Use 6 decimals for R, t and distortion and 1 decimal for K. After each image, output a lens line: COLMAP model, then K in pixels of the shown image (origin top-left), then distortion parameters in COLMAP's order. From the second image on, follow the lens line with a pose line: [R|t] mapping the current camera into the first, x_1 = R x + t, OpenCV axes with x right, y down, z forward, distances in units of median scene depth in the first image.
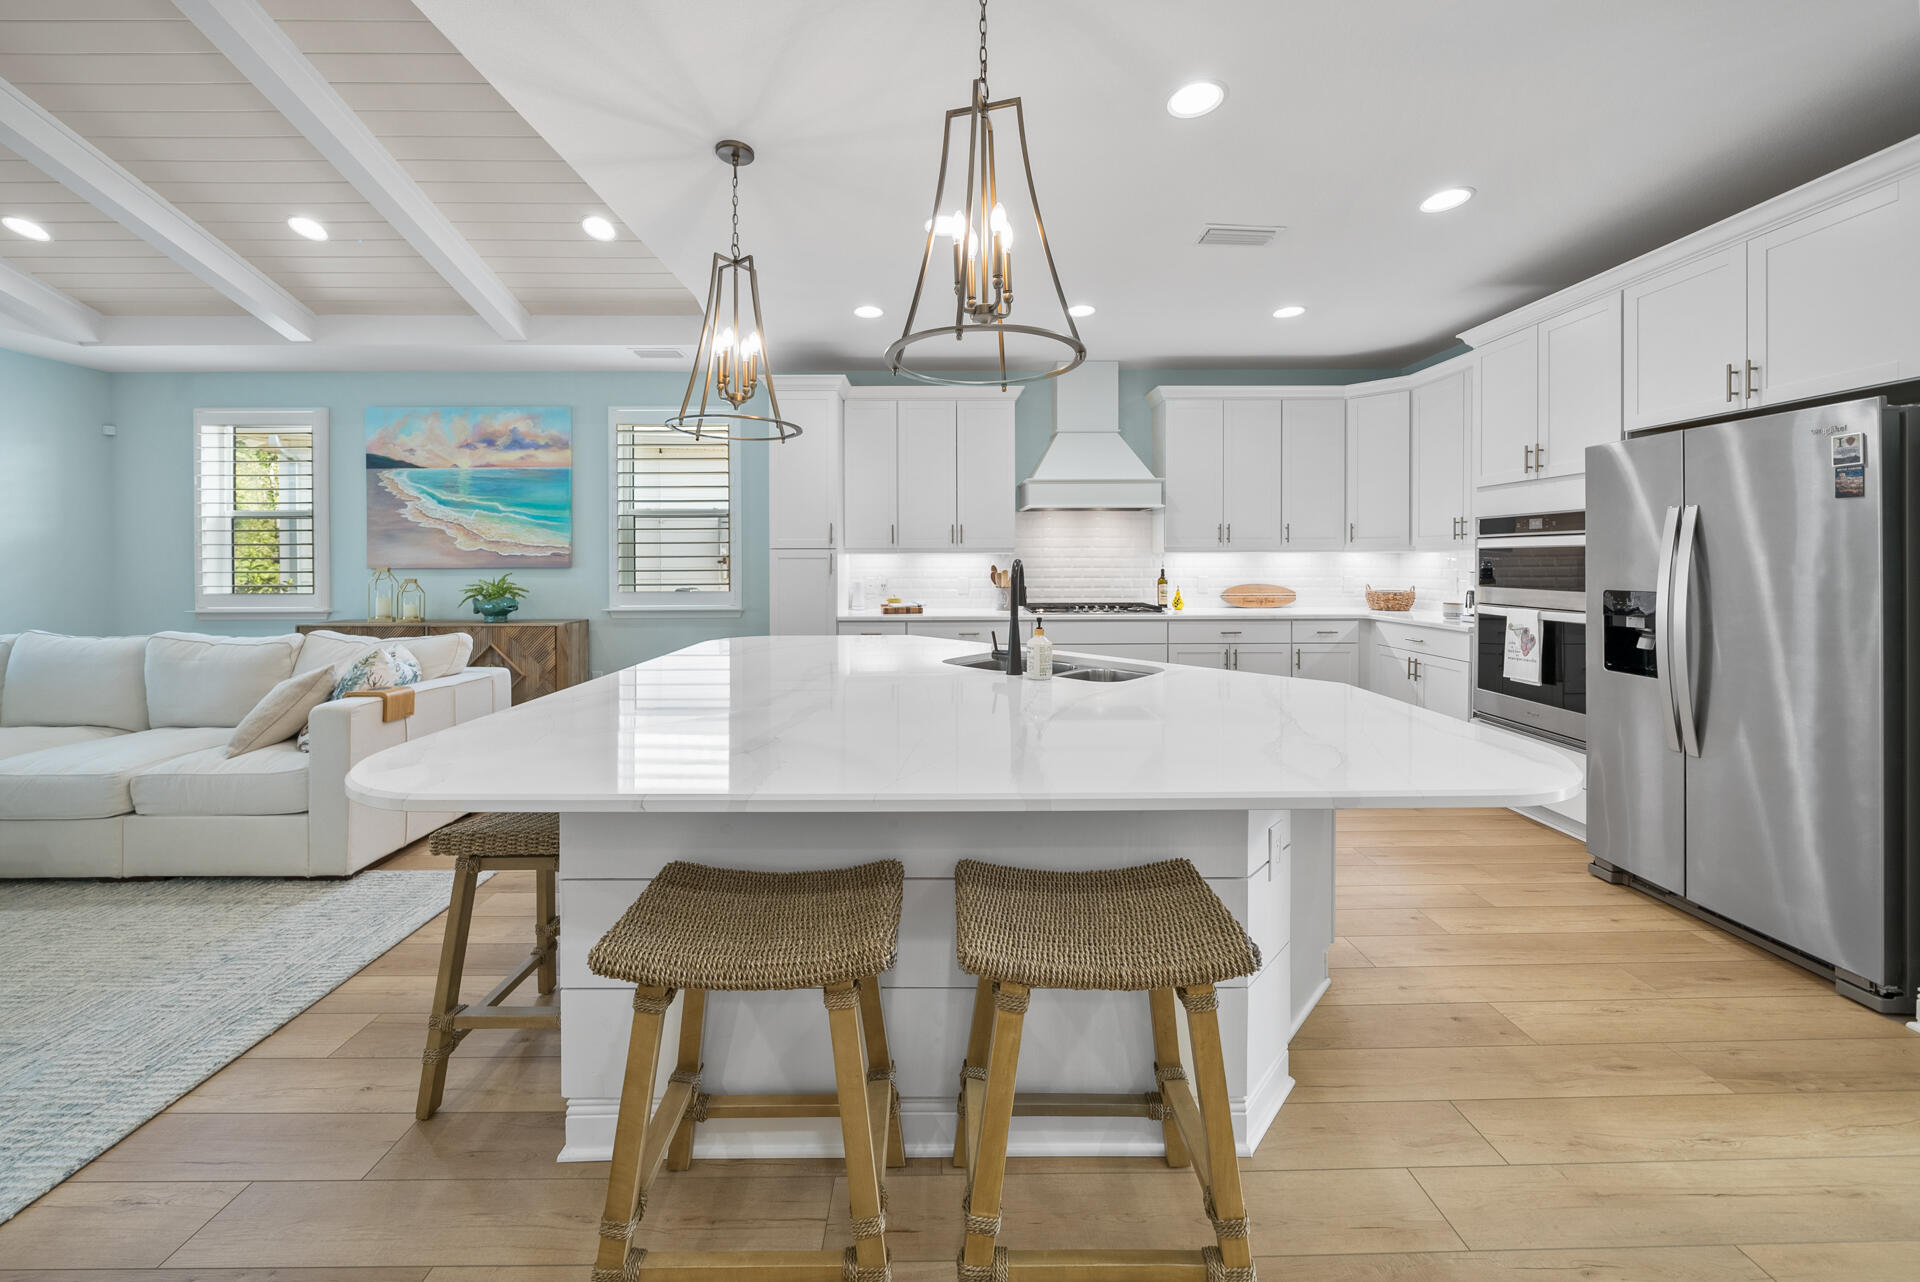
lens RADIAL K [[691.0, 0, 948.7], [0, 691.0, 570.9], [0, 0, 1]] dist [-0.000956, 0.000037]
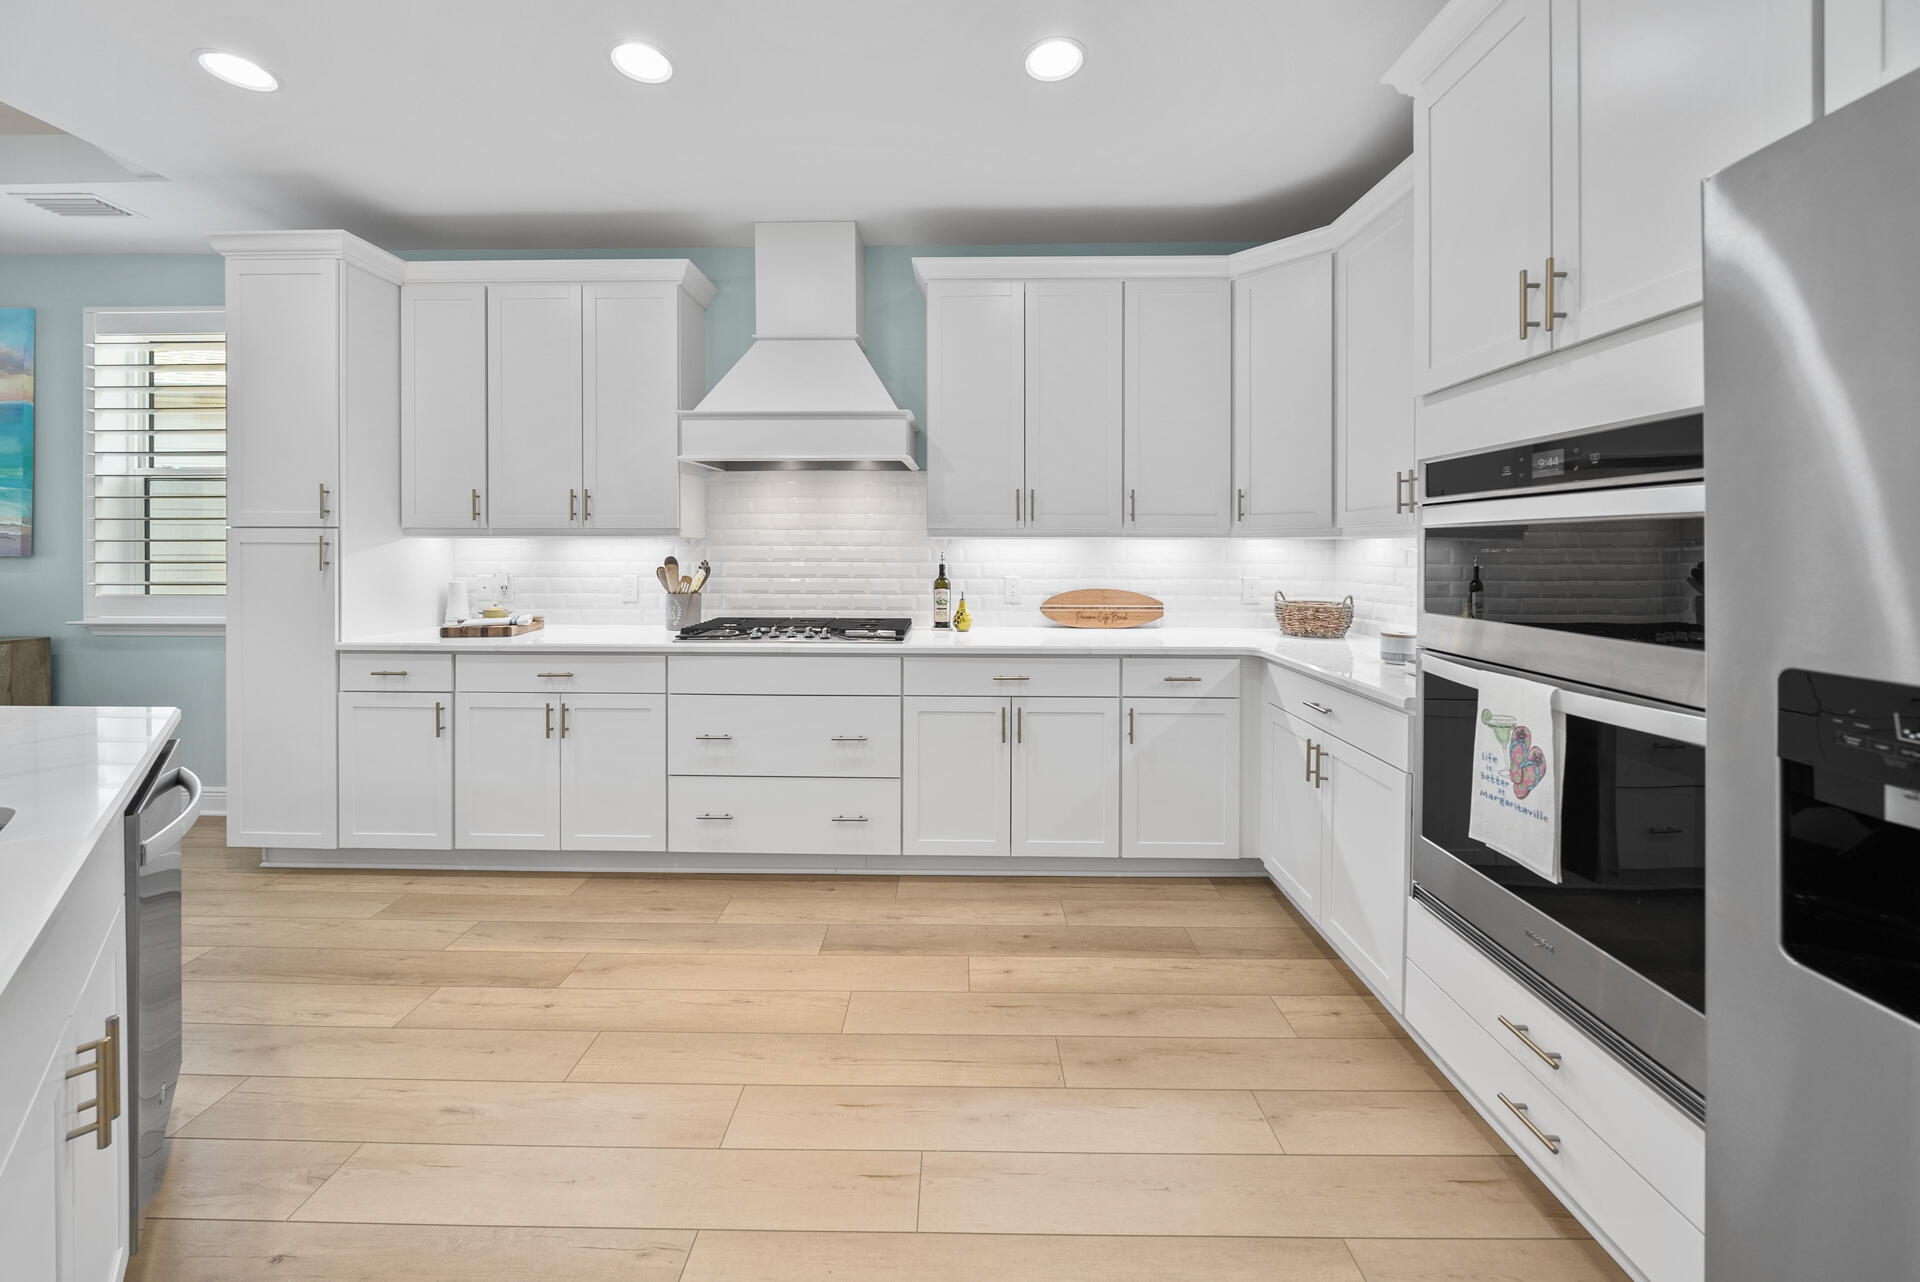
lens RADIAL K [[685.3, 0, 957.4], [0, 685.3, 554.2], [0, 0, 1]] dist [-0.002356, -0.000146]
pose [[0.999620, 0.005402, -0.027043, 0.357003], [-0.005577, 0.999964, -0.006401, -0.008270], [0.027008, 0.006549, 0.999614, 0.409195]]
